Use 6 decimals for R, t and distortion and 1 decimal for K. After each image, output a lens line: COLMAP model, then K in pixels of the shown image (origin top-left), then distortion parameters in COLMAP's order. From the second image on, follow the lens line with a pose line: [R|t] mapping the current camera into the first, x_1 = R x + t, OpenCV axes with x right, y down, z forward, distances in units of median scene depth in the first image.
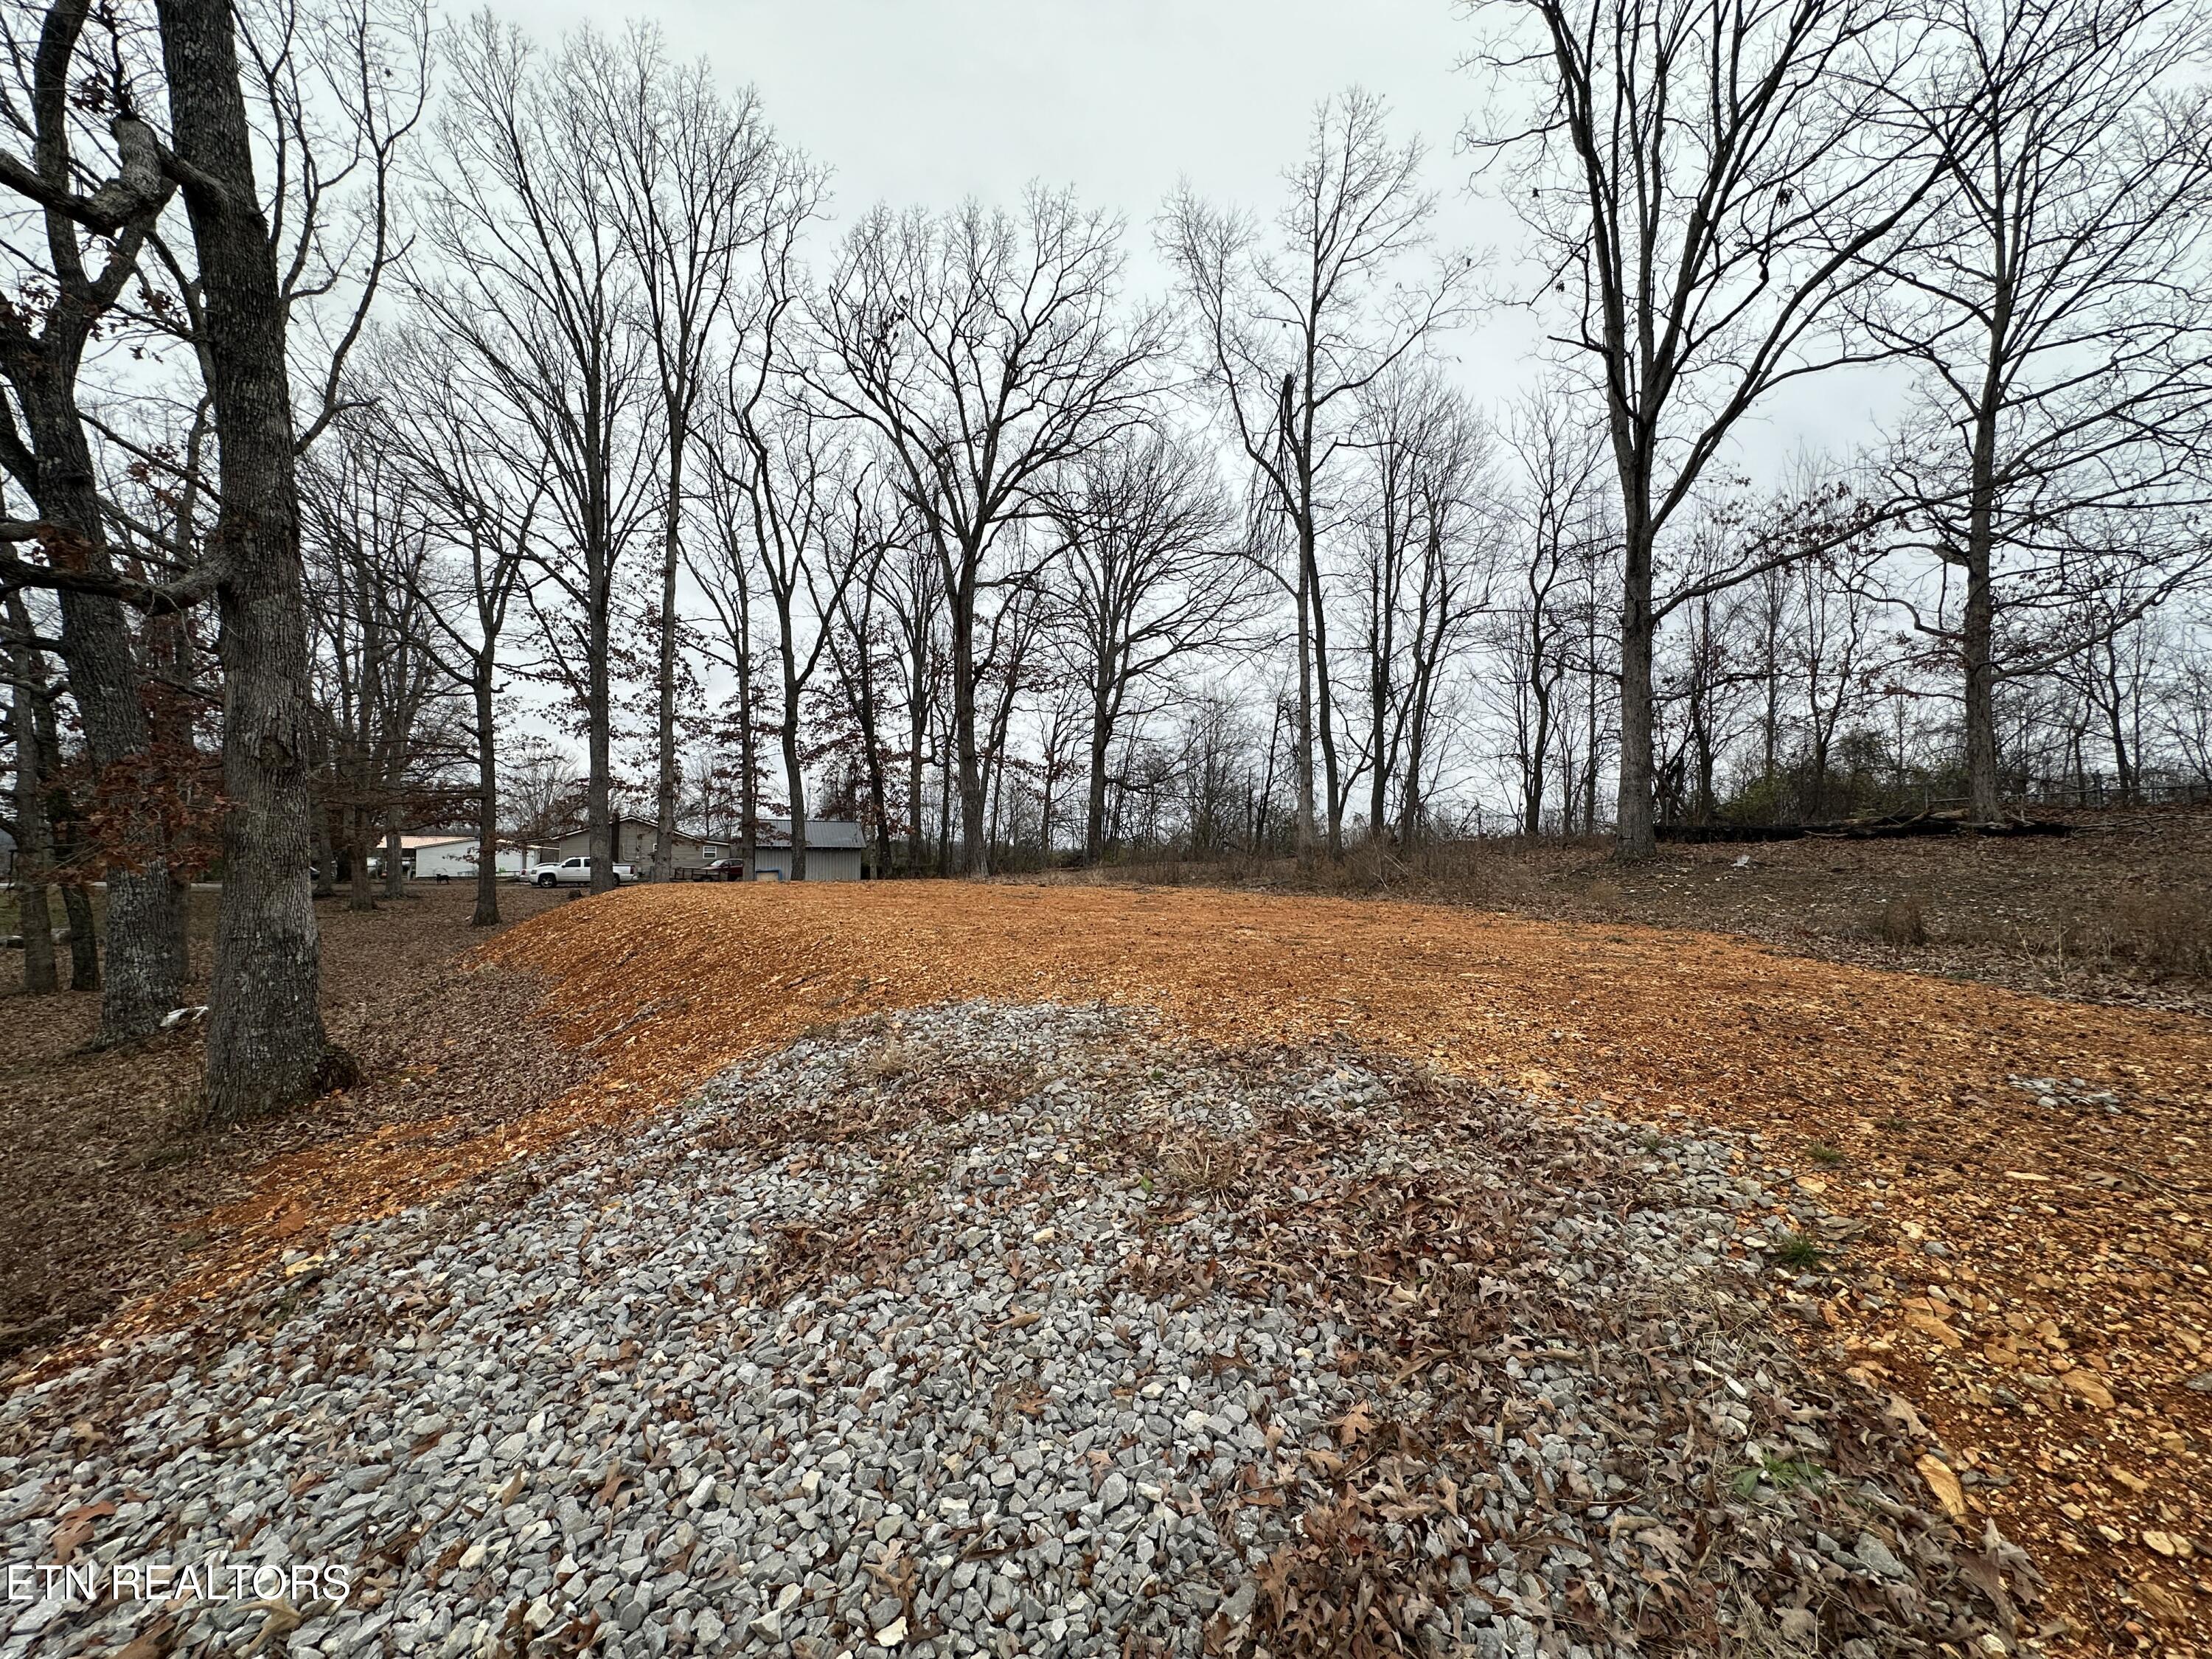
lens RADIAL K [[882.5, 0, 1102.6], [0, 882.5, 824.5], [0, 0, 1]] dist [-0.000244, 0.000005]
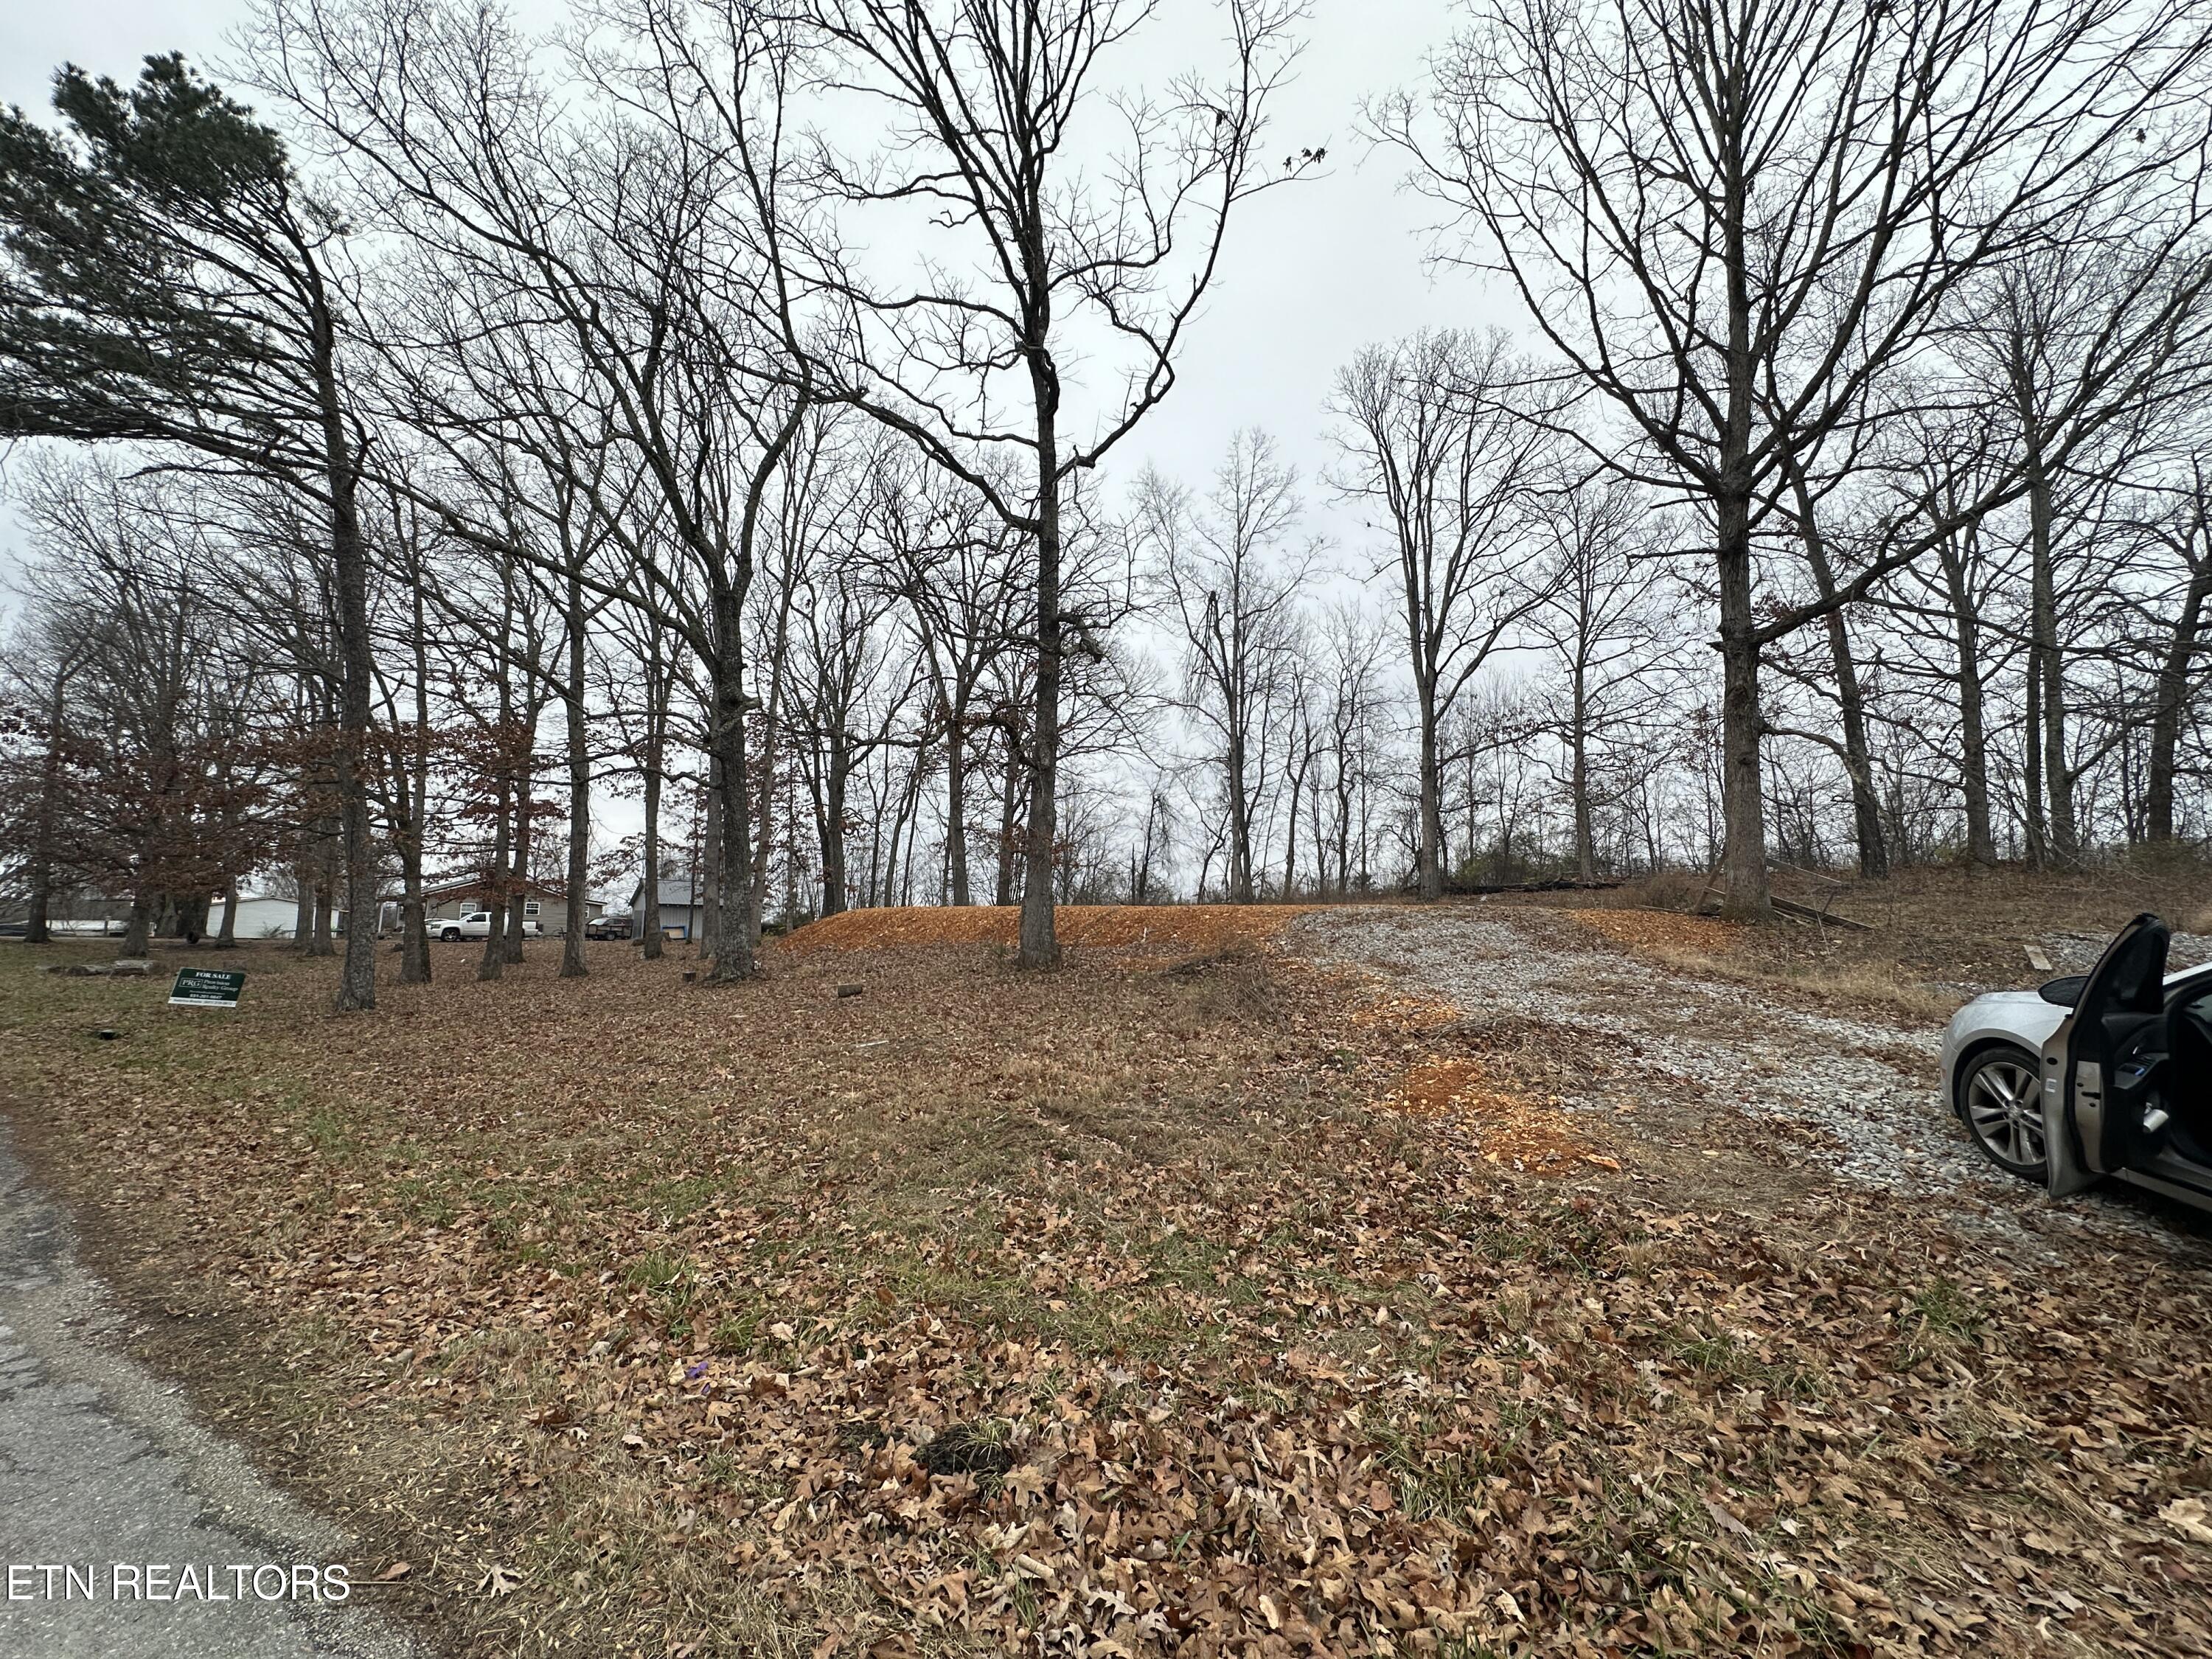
lens RADIAL K [[882.5, 0, 1105.0], [0, 882.5, 828.0], [0, 0, 1]] dist [-0.000244, 0.000005]
pose [[0.960154, 0.033656, 0.277438, -0.403216], [-0.010365, 0.996328, -0.084992, 0.041072], [-0.279279, 0.078730, 0.956977, -0.412481]]
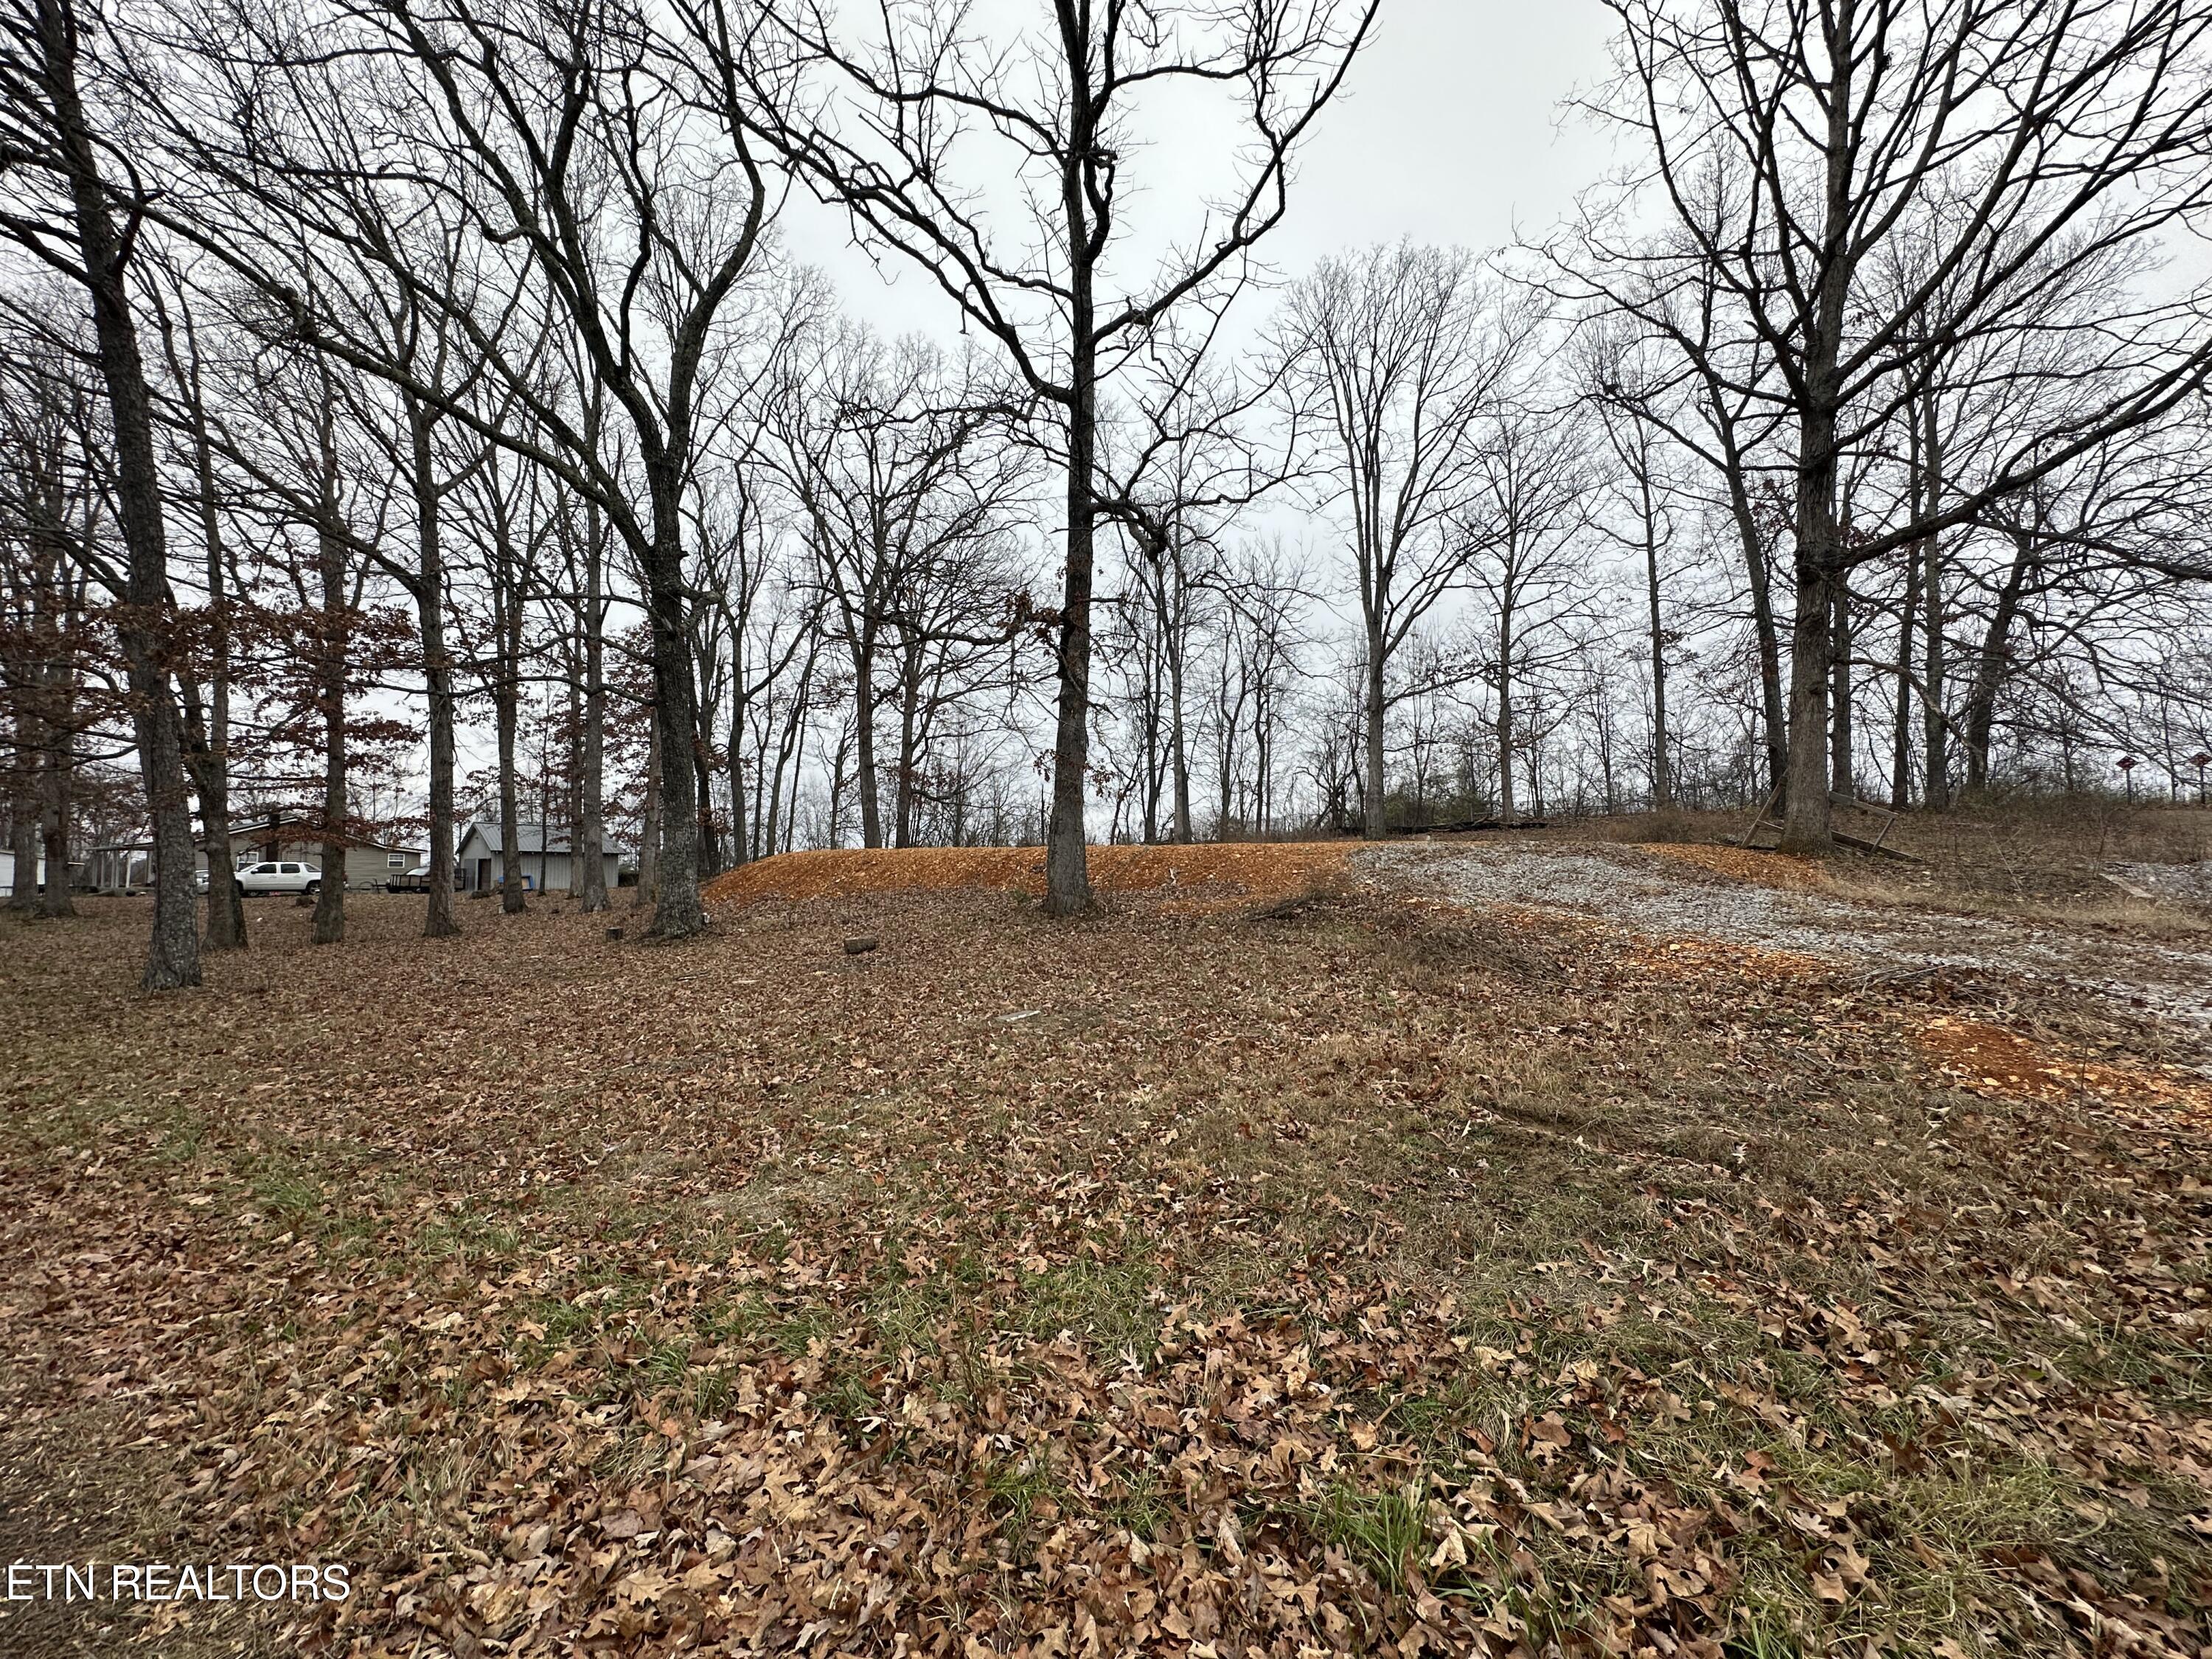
lens RADIAL K [[882.5, 0, 1107.0], [0, 882.5, 827.7], [0, 0, 1]] dist [-0.000244, 0.000005]
pose [[0.901599, 0.013468, 0.432364, -0.496603], [-0.003049, 0.999688, -0.024781, 0.047230], [-0.432563, 0.021024, 0.901359, -0.287212]]
